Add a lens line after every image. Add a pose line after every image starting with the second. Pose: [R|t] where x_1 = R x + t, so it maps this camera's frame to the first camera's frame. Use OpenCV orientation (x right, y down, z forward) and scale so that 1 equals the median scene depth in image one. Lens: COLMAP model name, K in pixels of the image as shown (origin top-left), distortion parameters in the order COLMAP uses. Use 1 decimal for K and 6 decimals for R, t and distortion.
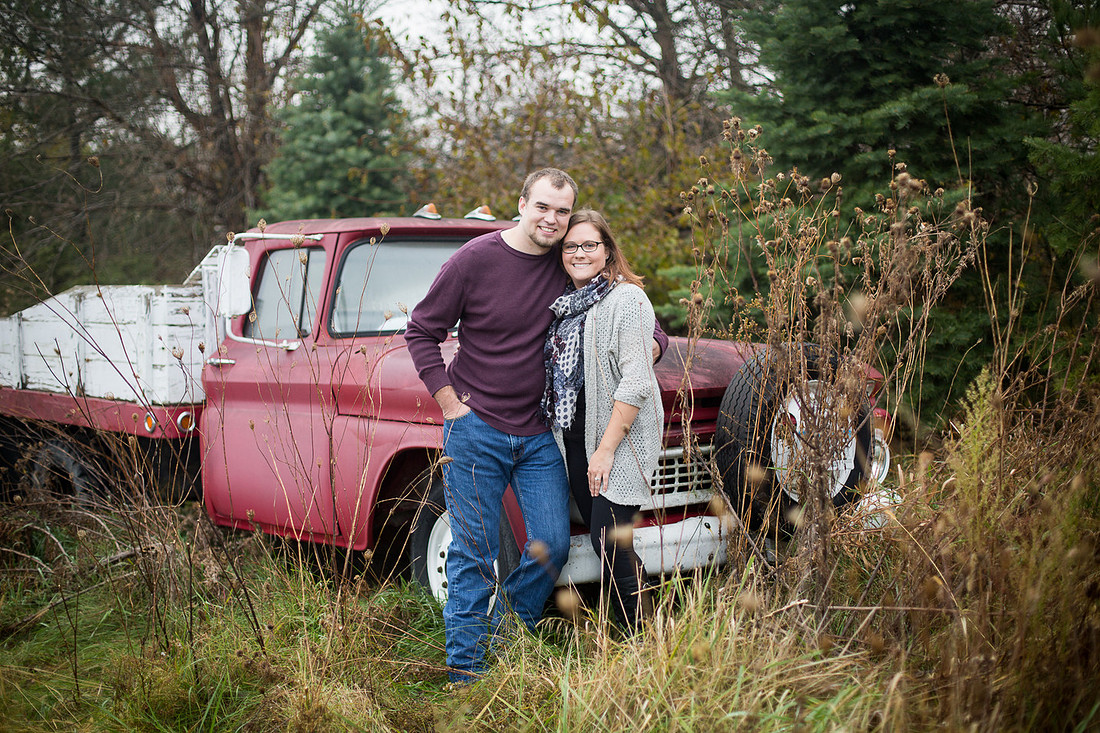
lens RADIAL K [[1638.9, 0, 550.0], [0, 1638.9, 366.5], [0, 0, 1]] dist [-0.121658, 0.078552]
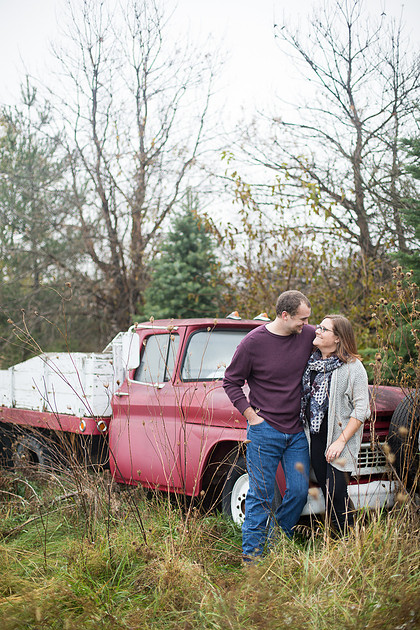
lens RADIAL K [[938.6, 0, 210.0], [0, 938.6, 315.0], [0, 0, 1]] dist [-0.121658, 0.078552]
pose [[0.995771, 0.011125, -0.091196, -0.002571], [-0.020230, 0.994829, -0.099525, 0.007230], [0.089617, 0.100949, 0.990847, -0.039318]]
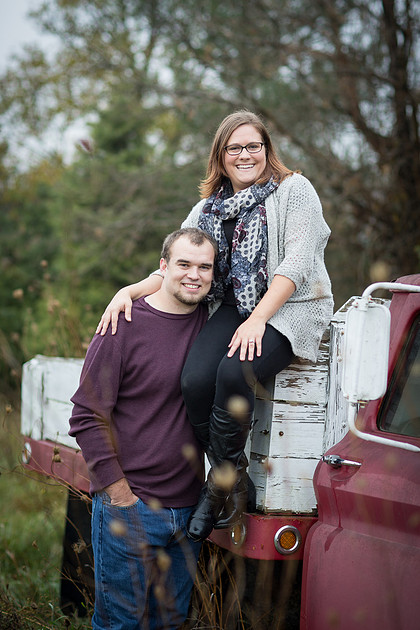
lens RADIAL K [[1701.1, 0, 210.0], [0, 1701.1, 315.0], [0, 0, 1]] dist [-0.056081, -0.623078]
pose [[0.947184, 0.078607, -0.310908, -0.021134], [-0.096683, 0.994380, -0.043135, -0.018541], [0.305770, 0.070916, 0.949461, 0.182749]]
